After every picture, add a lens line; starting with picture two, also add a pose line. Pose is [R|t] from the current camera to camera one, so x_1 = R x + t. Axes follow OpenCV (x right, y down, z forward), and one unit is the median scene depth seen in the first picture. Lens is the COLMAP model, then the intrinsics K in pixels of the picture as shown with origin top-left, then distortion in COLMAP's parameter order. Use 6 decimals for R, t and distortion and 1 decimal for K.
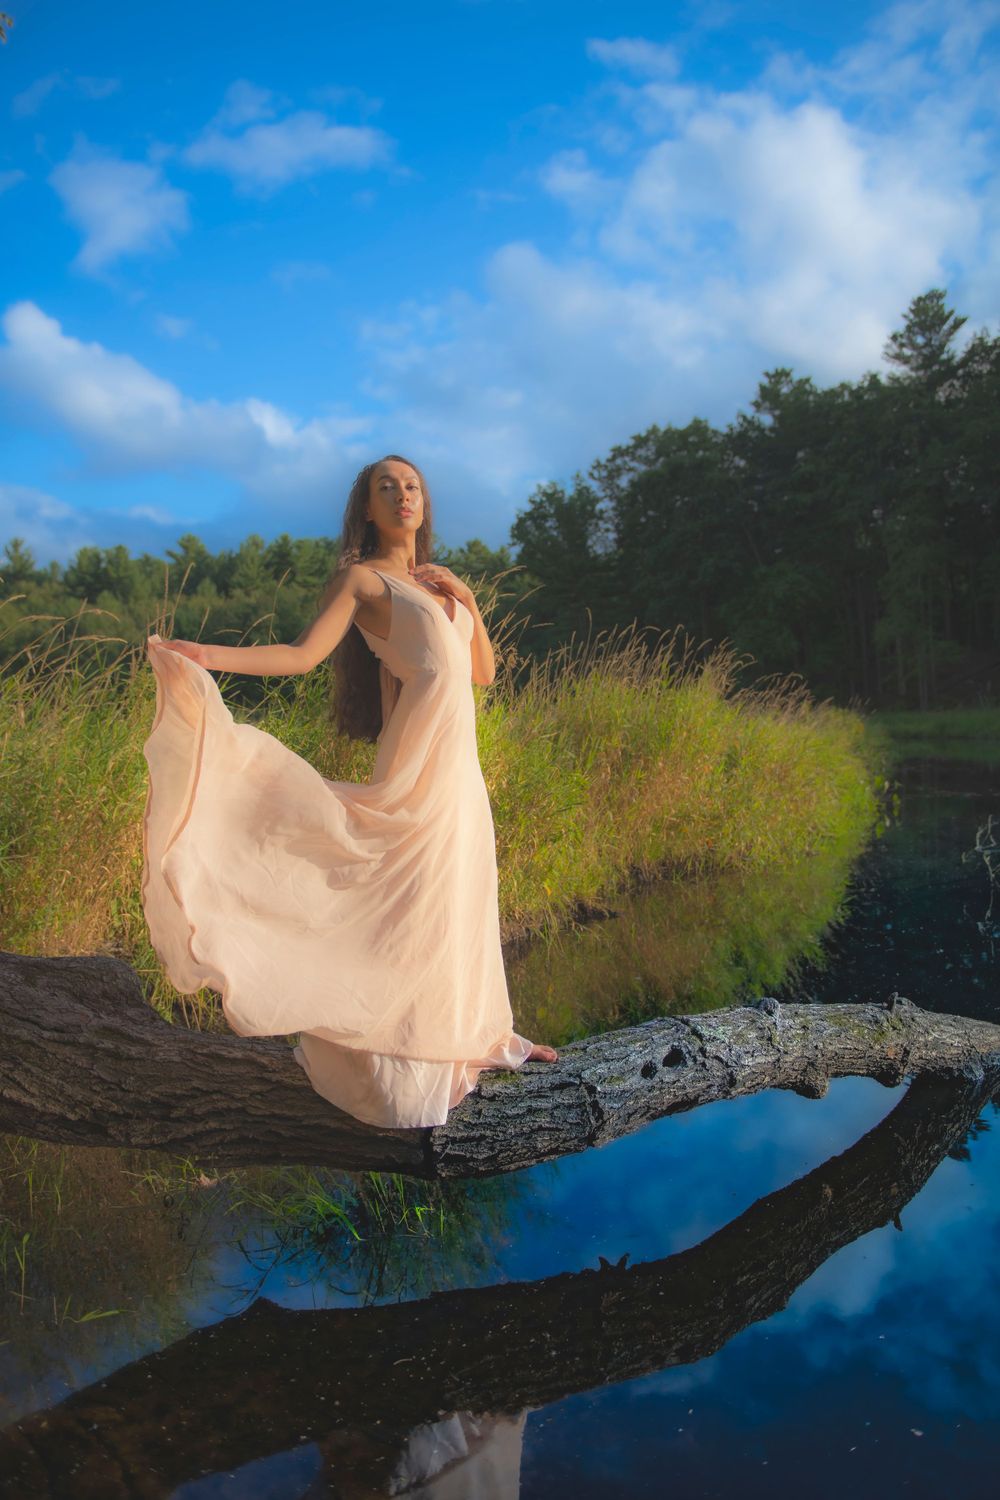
lens RADIAL K [[1163.4, 0, 499.2], [0, 1163.4, 764.0], [0, 0, 1]] dist [-0.030754, 0.015027]
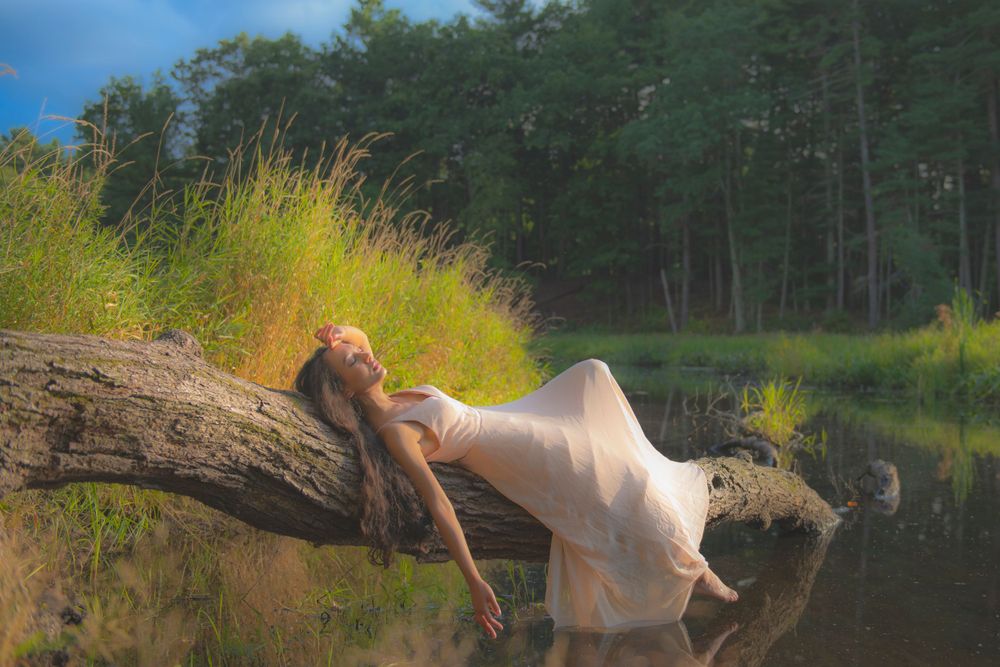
lens RADIAL K [[1165.8, 0, 573.3], [0, 1165.8, 342.8], [0, 0, 1]] dist [0.045990, 0.000000]
pose [[0.909371, 0.040197, 0.414040, -0.170230], [-0.024831, 0.998791, -0.042430, 0.043700], [-0.415245, 0.028303, 0.909269, -0.057205]]
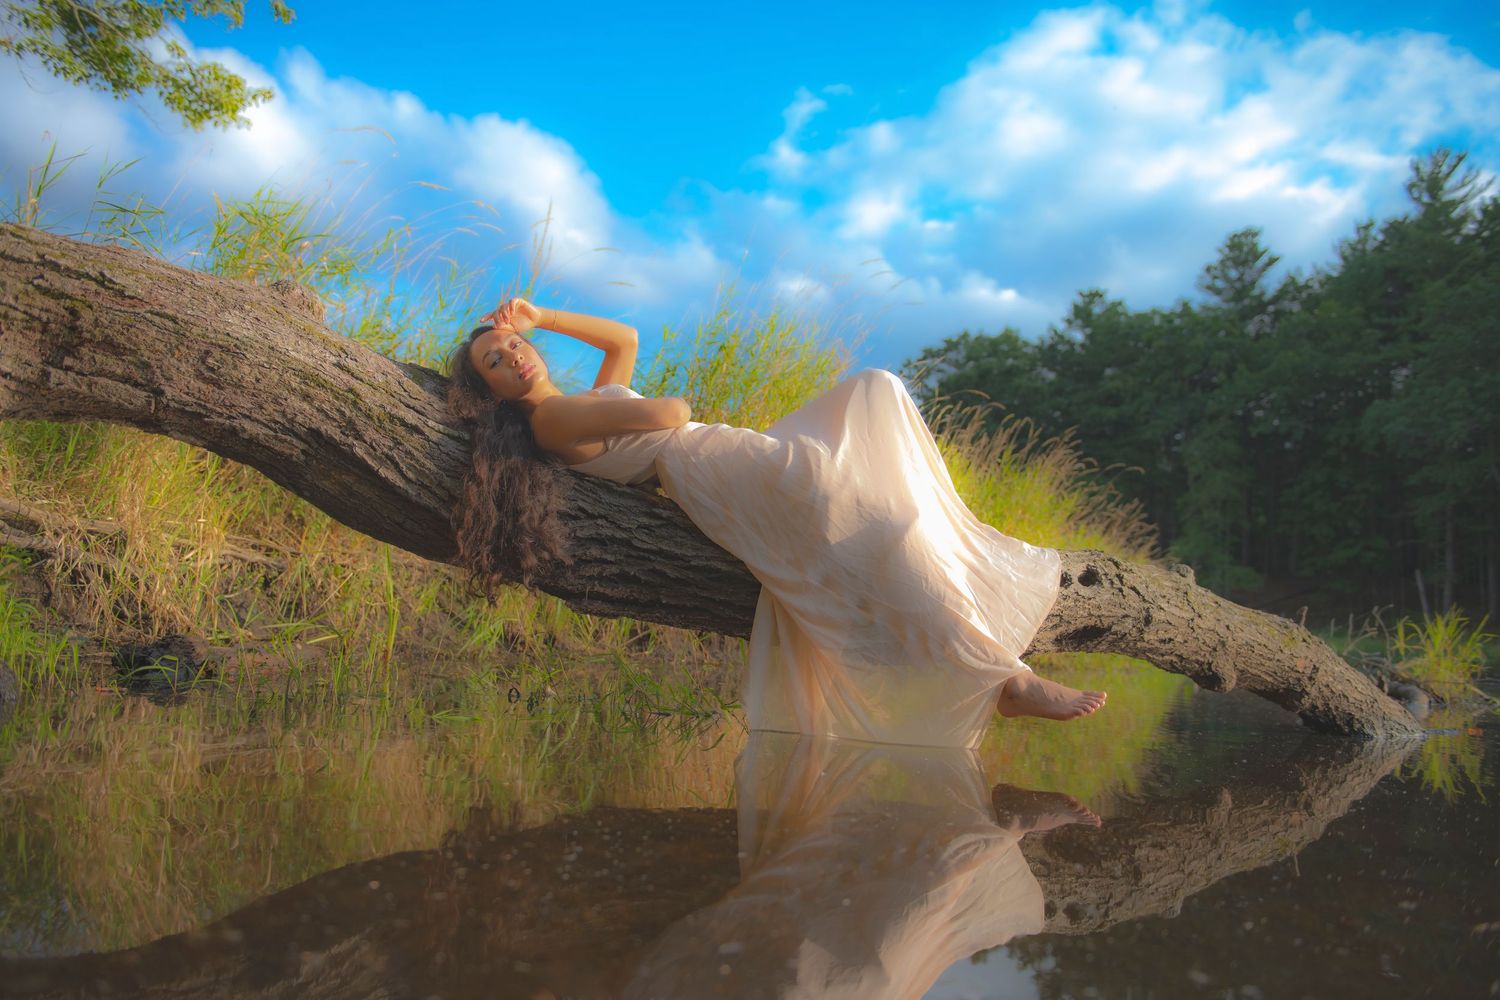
lens RADIAL K [[1163.4, 0, 758.9], [0, 1163.4, 506.7], [0, 0, 1]] dist [-0.030754, 0.015027]
pose [[0.994329, 0.102064, -0.029866, -0.024862], [-0.105009, 0.986691, -0.124155, 0.098396], [0.016797, 0.126587, 0.991813, 0.024679]]
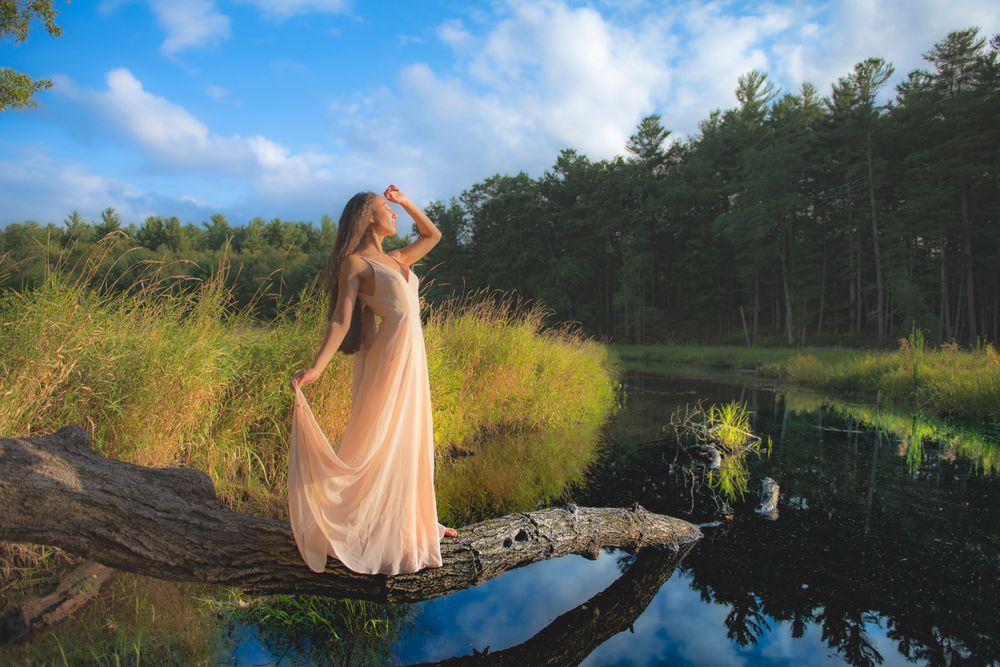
lens RADIAL K [[675.8, 0, 496.3], [0, 675.8, 342.5], [0, 0, 1]] dist [-0.051553, 0.001571]
pose [[0.987913, 0.057212, 0.144067, -0.015549], [-0.052500, 0.997961, -0.036306, -0.001352], [-0.145850, 0.028303, 0.988902, -0.008103]]
